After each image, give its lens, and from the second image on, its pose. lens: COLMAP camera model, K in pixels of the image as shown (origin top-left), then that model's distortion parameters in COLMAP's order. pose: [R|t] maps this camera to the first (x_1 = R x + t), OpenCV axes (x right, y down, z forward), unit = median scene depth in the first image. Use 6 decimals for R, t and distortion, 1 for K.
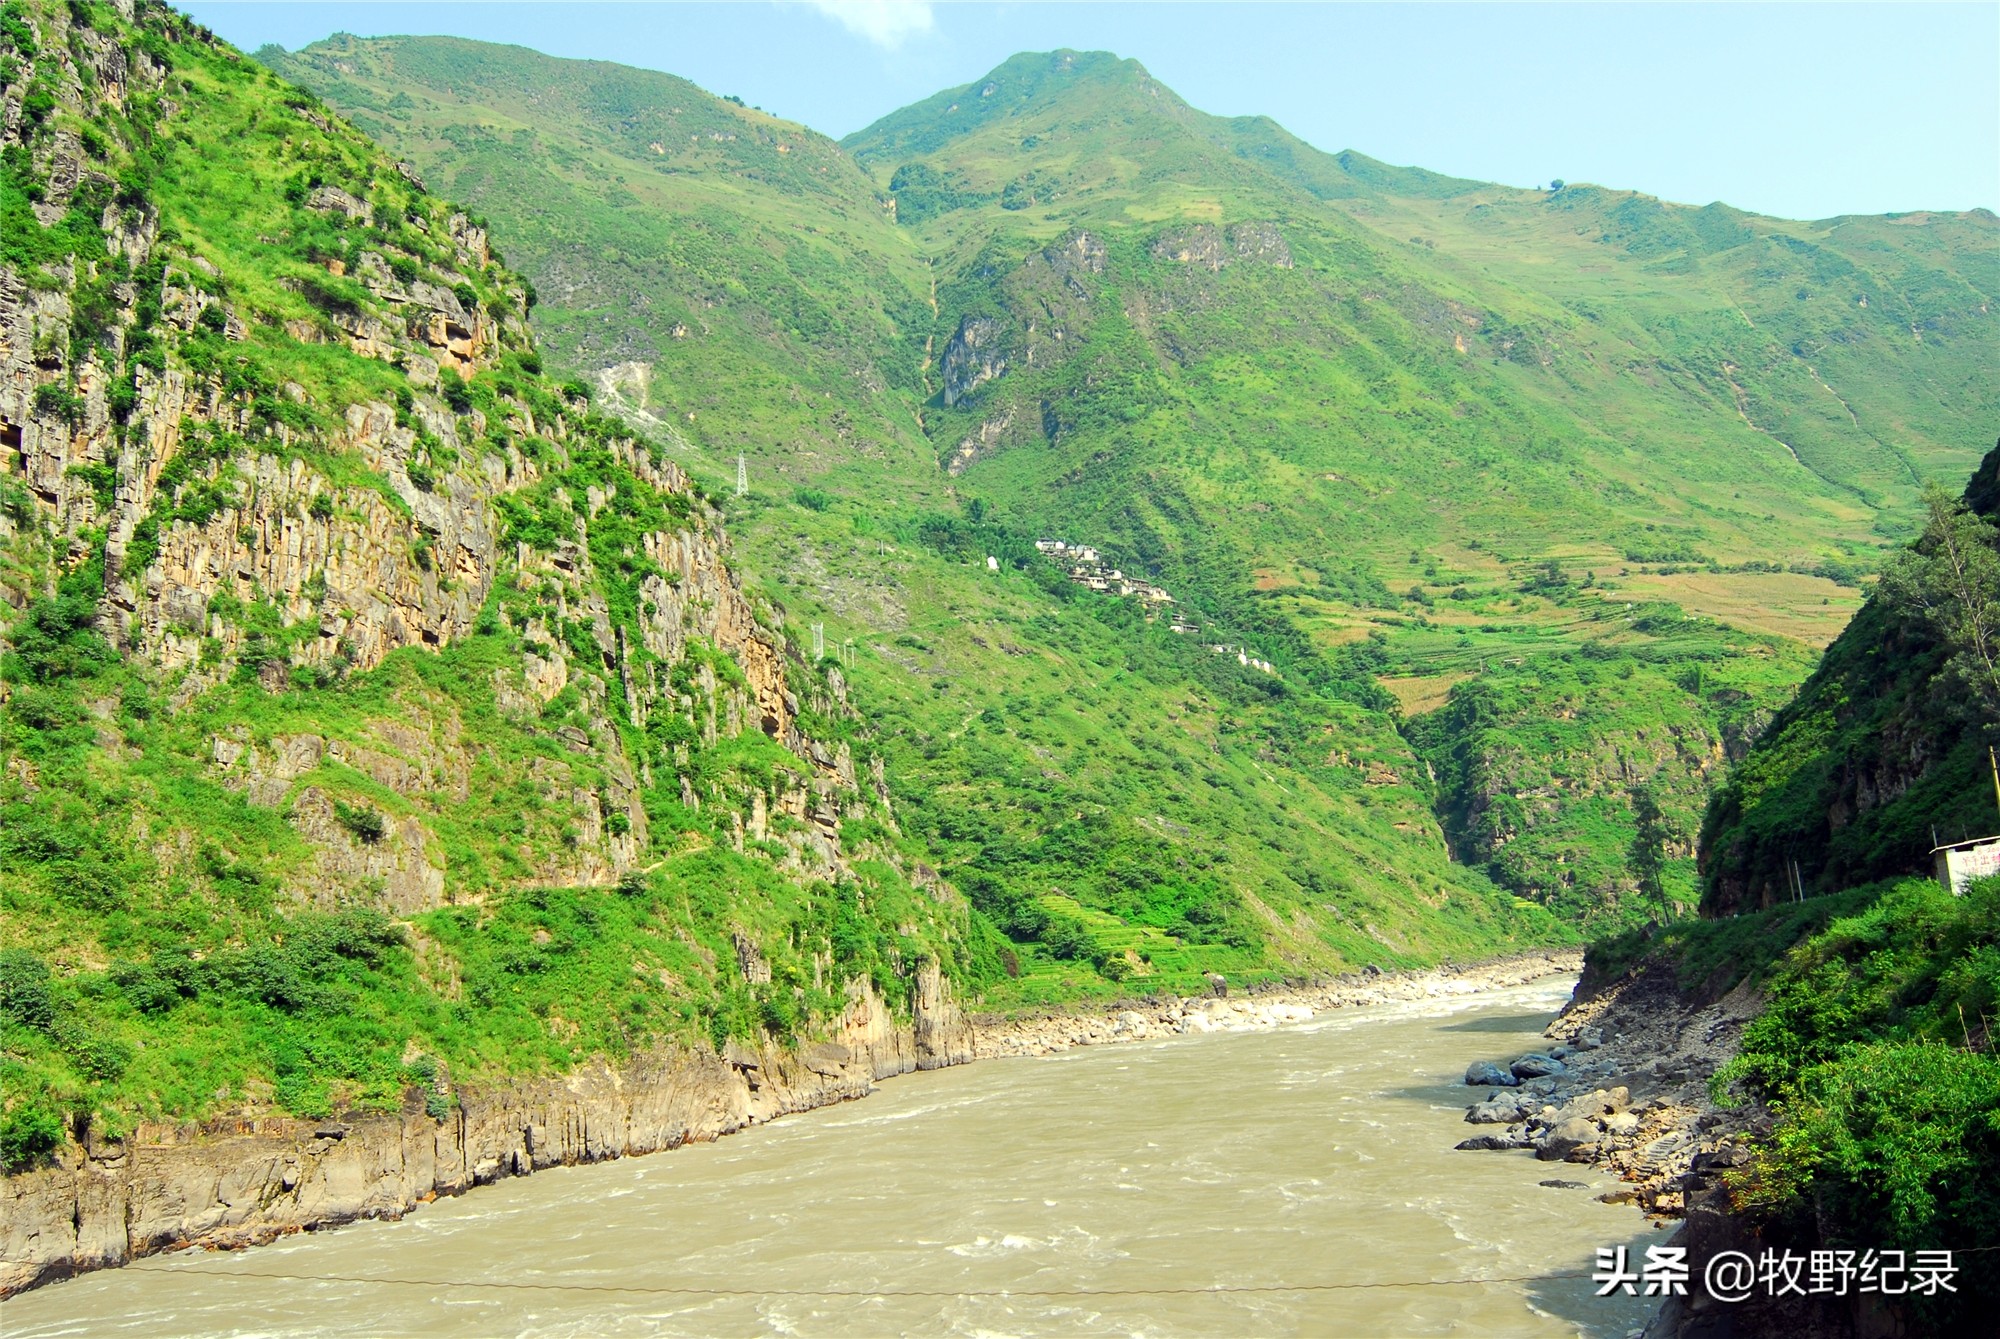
lens RADIAL K [[1571.3, 0, 969.6], [0, 1571.3, 601.6], [0, 0, 1]] dist [-0.070049, -0.002467]
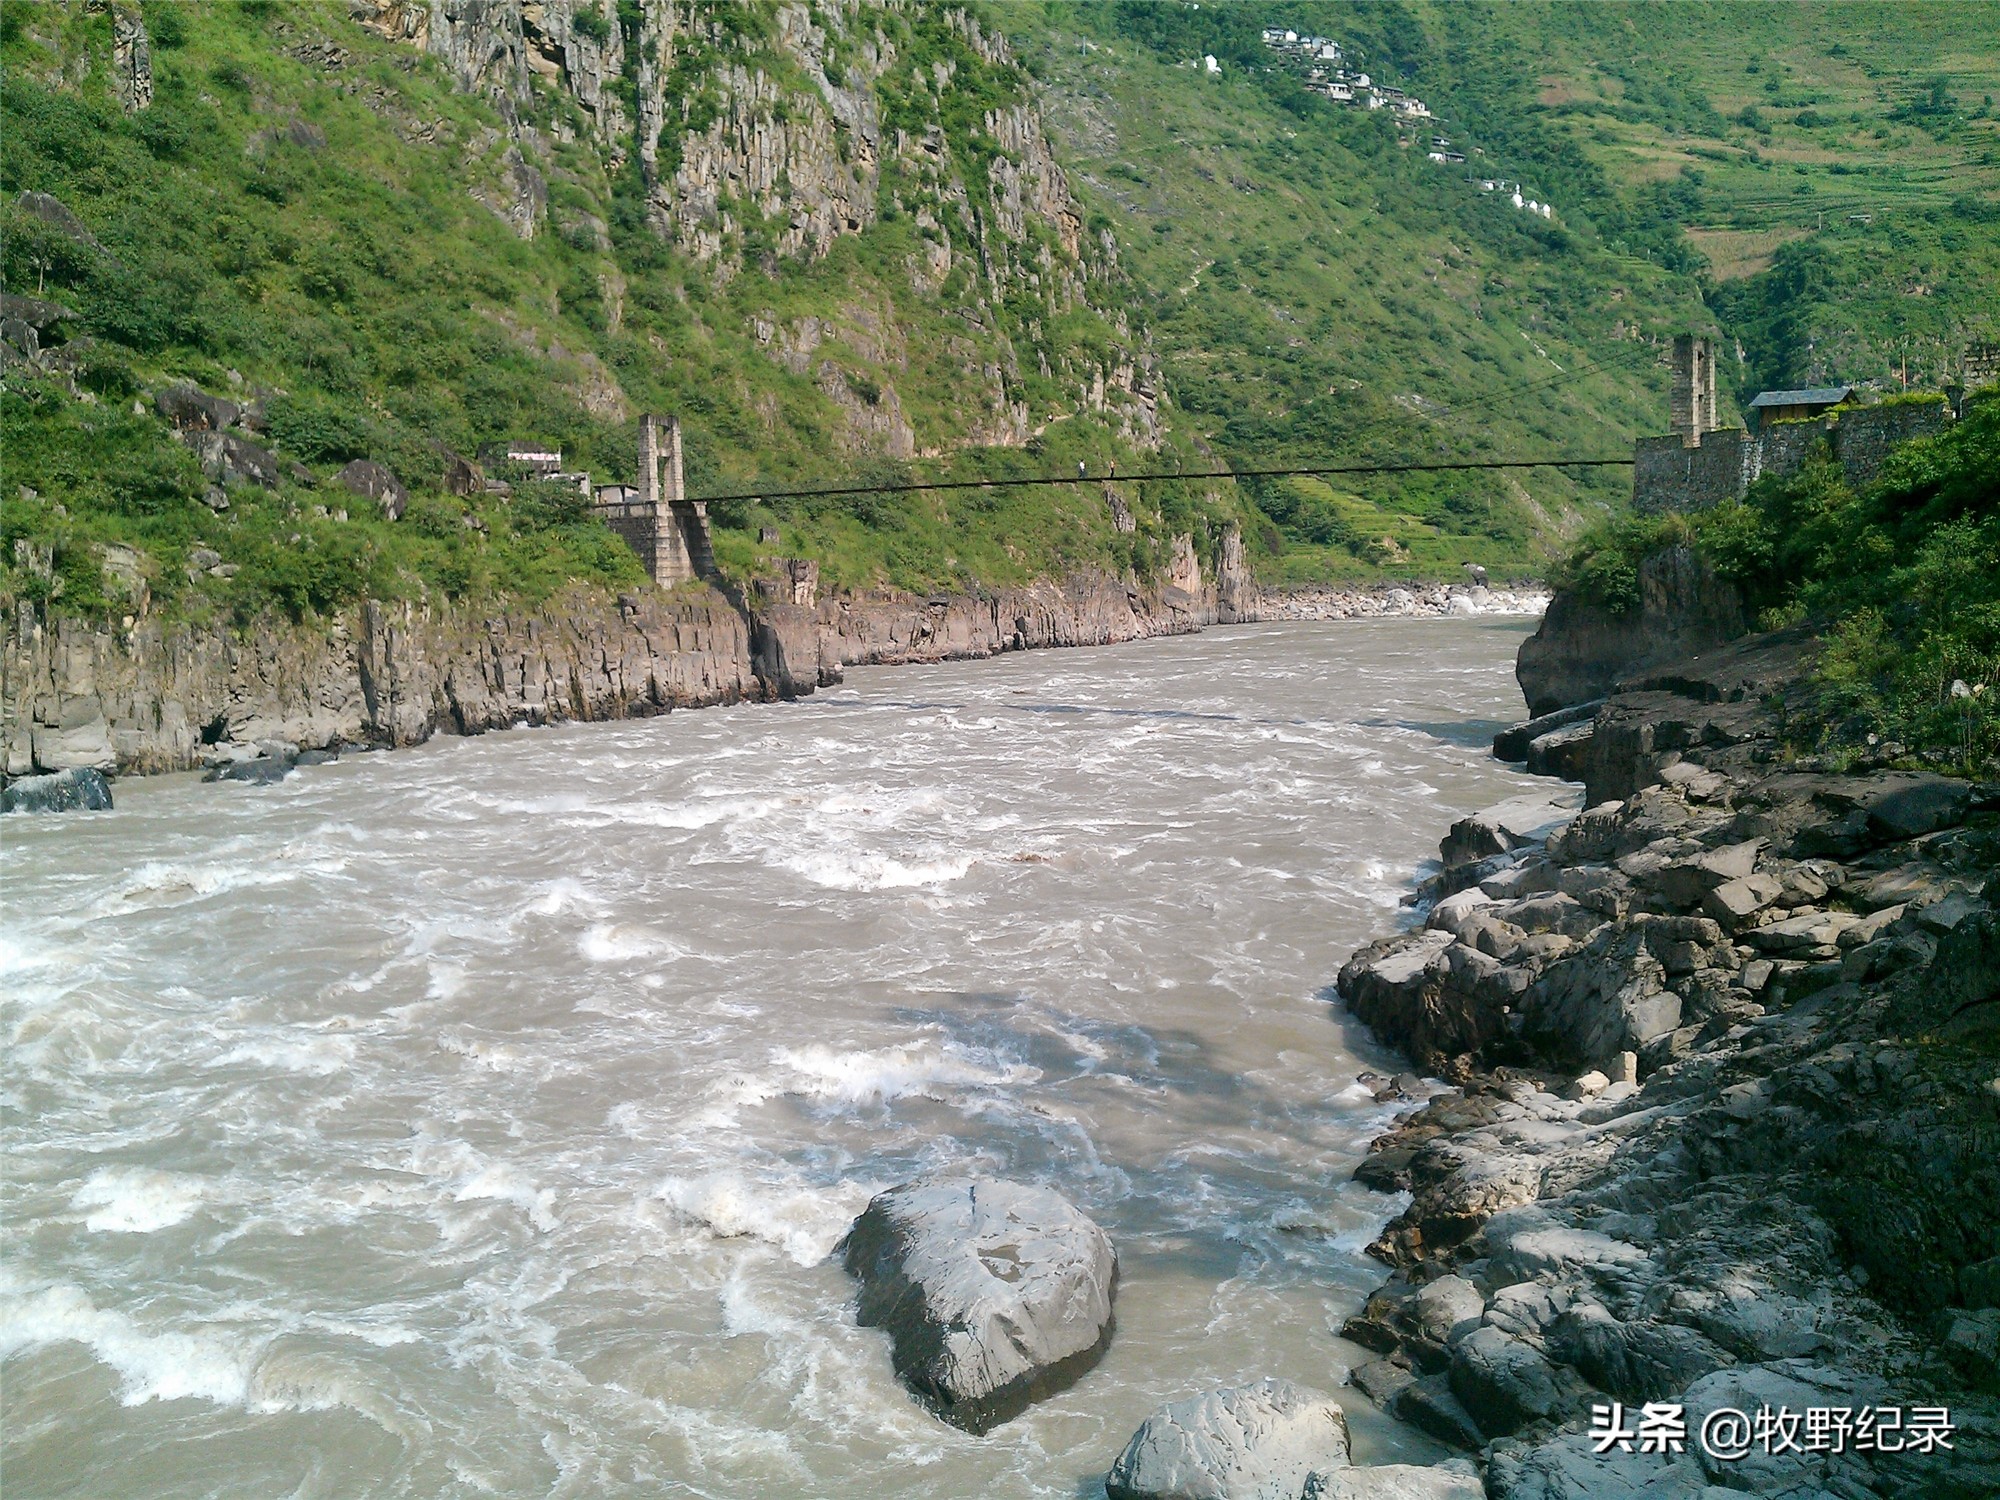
lens RADIAL K [[2495.3, 0, 1001.1], [0, 2495.3, 600.0], [0, 0, 1]] dist [0.068421, -0.084460]
pose [[0.999012, 0.044341, -0.002914, -0.164034], [-0.042492, 0.972425, 0.229312, -0.100740], [0.013002, -0.228961, 0.973349, -0.634790]]
